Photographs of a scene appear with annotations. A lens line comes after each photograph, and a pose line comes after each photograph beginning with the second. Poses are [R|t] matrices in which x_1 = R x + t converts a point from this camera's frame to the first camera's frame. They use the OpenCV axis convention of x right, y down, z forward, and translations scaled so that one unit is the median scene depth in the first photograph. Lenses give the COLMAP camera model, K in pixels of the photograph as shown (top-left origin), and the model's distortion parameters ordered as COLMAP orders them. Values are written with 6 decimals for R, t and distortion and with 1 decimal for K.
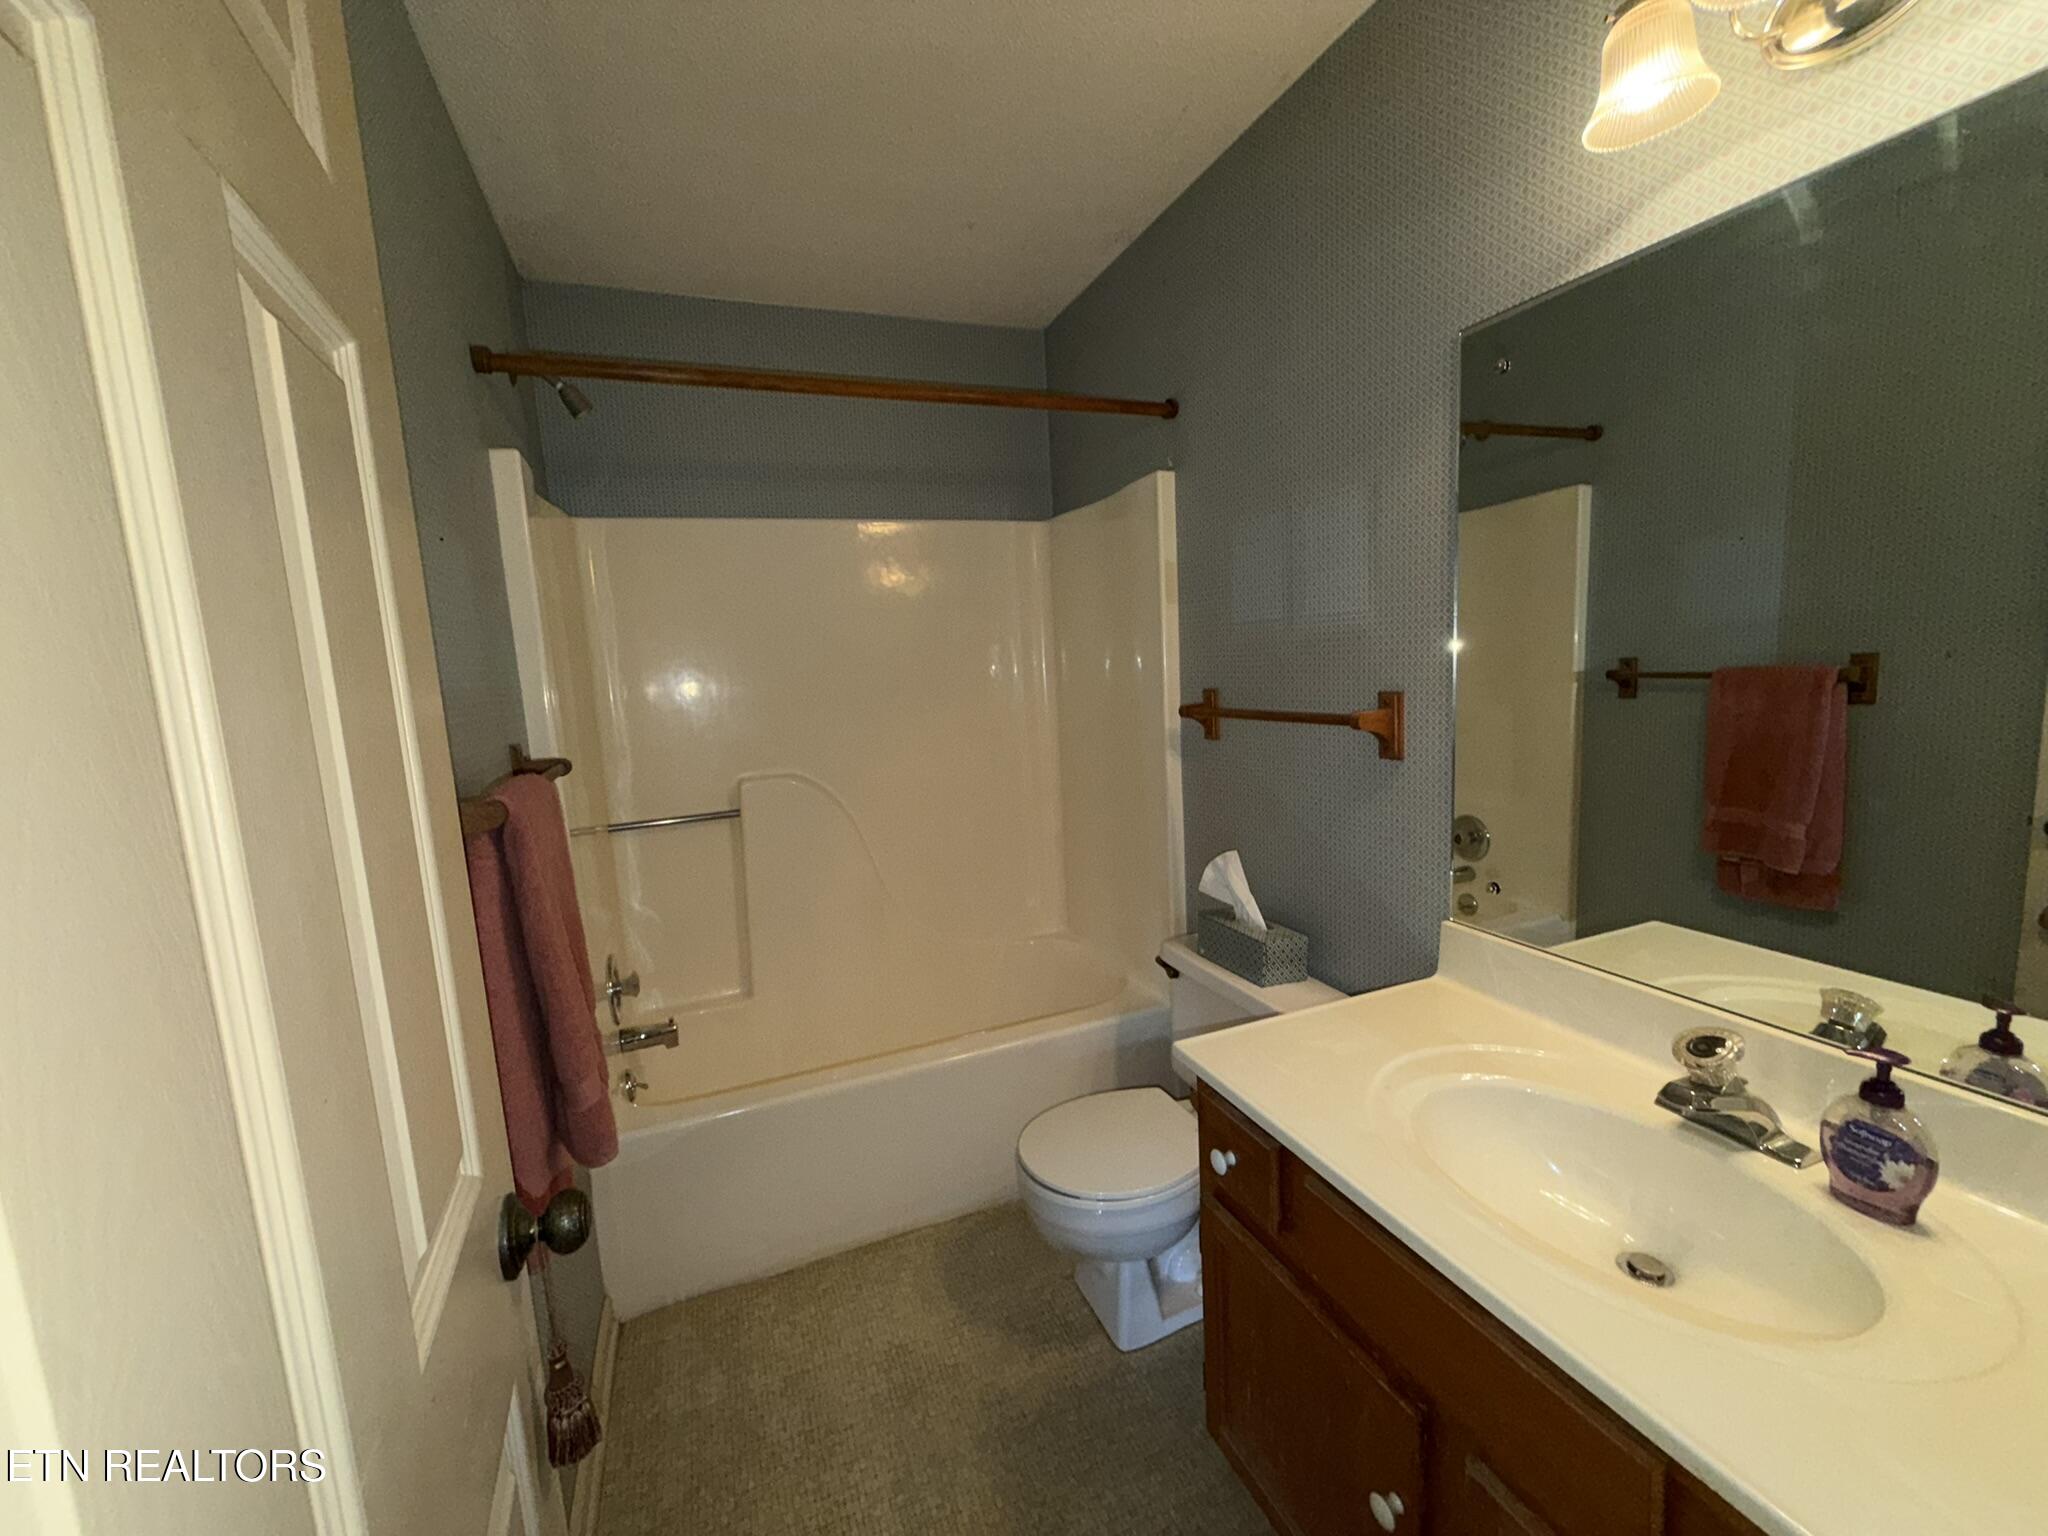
lens RADIAL K [[820.2, 0, 1013.8], [0, 820.2, 765.3], [0, 0, 1]] dist [-0.001277, 0.000326]
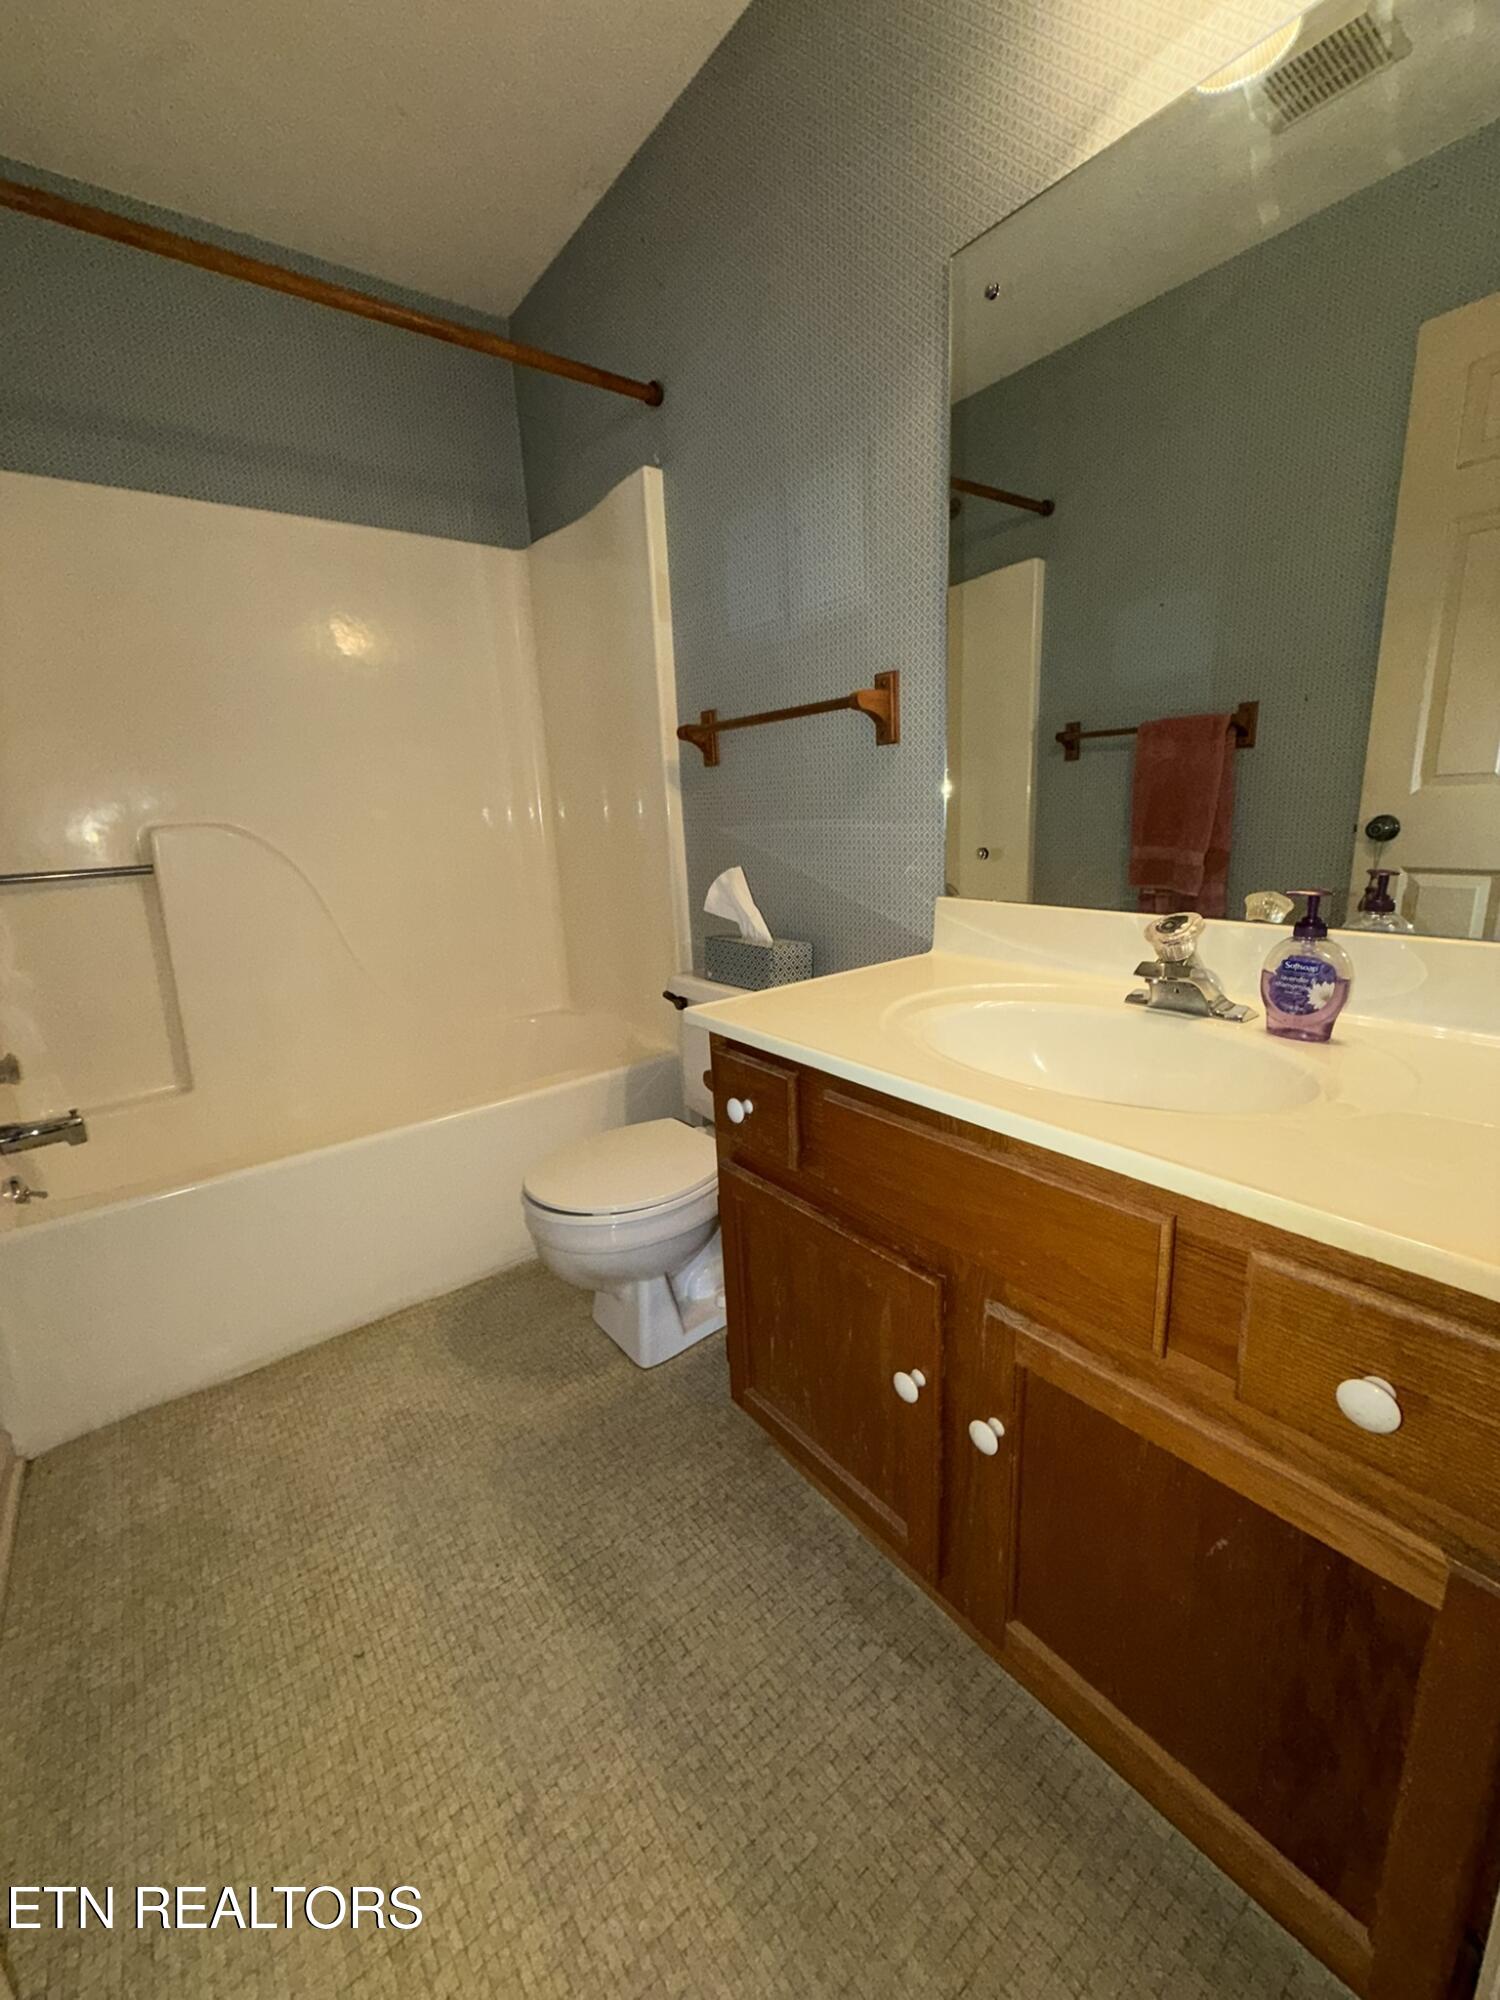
lens RADIAL K [[801.0, 0, 751.6], [0, 801.0, 992.6], [0, 0, 1]] dist [-0.001277, 0.000326]
pose [[0.958467, -0.054551, 0.279940, 0.010329], [0.029676, 0.995285, 0.092342, 0.165671], [-0.283657, -0.080199, 0.955566, 0.077164]]
